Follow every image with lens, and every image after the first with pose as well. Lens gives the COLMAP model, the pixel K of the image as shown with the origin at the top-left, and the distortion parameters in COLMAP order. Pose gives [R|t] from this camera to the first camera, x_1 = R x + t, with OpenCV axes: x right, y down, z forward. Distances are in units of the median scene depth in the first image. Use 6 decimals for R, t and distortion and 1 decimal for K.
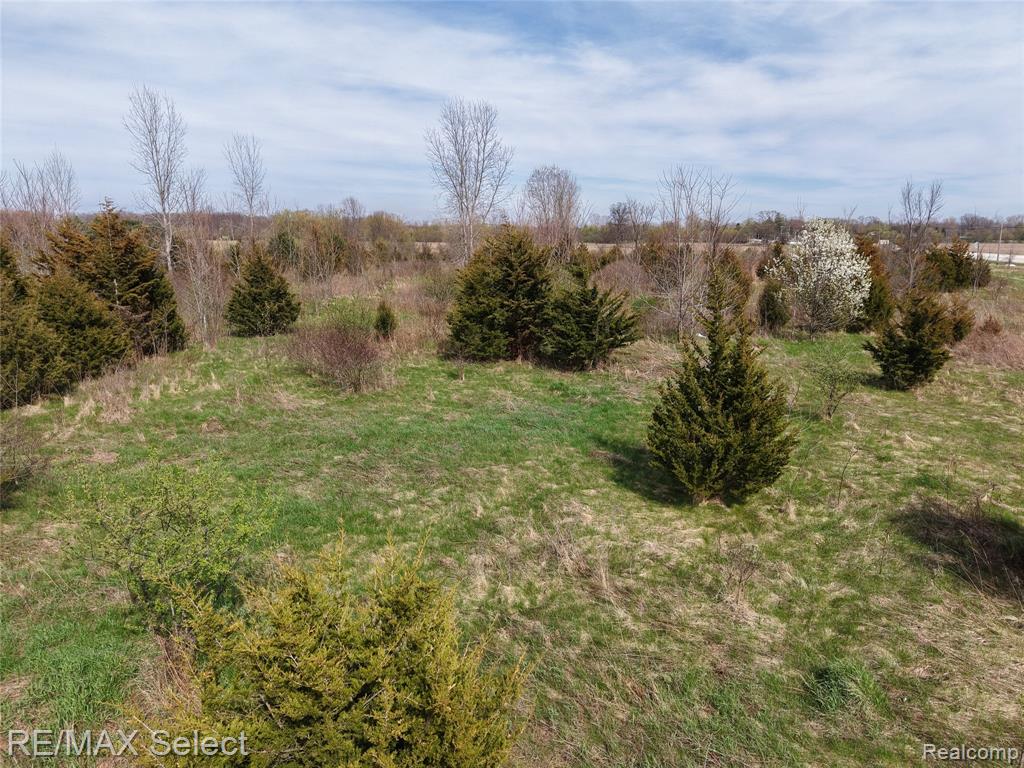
lens RADIAL K [[683.3, 0, 513.5], [0, 683.3, 388.1], [0, 0, 1]] dist [0.017533, -0.013203]
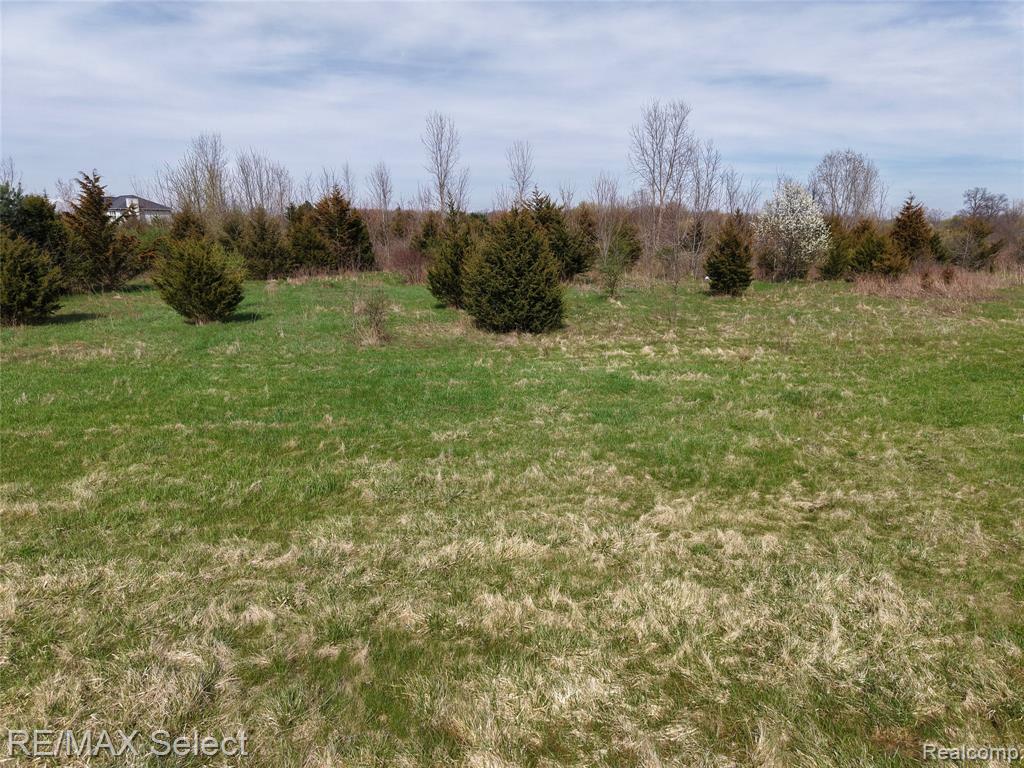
lens RADIAL K [[683.3, 0, 513.5], [0, 683.3, 388.1], [0, 0, 1]] dist [0.017533, -0.013203]
pose [[0.881330, 0.106744, -0.460286, 0.123438], [-0.103782, 0.994091, 0.031823, 0.027708], [0.460963, 0.019723, 0.887200, -0.069377]]
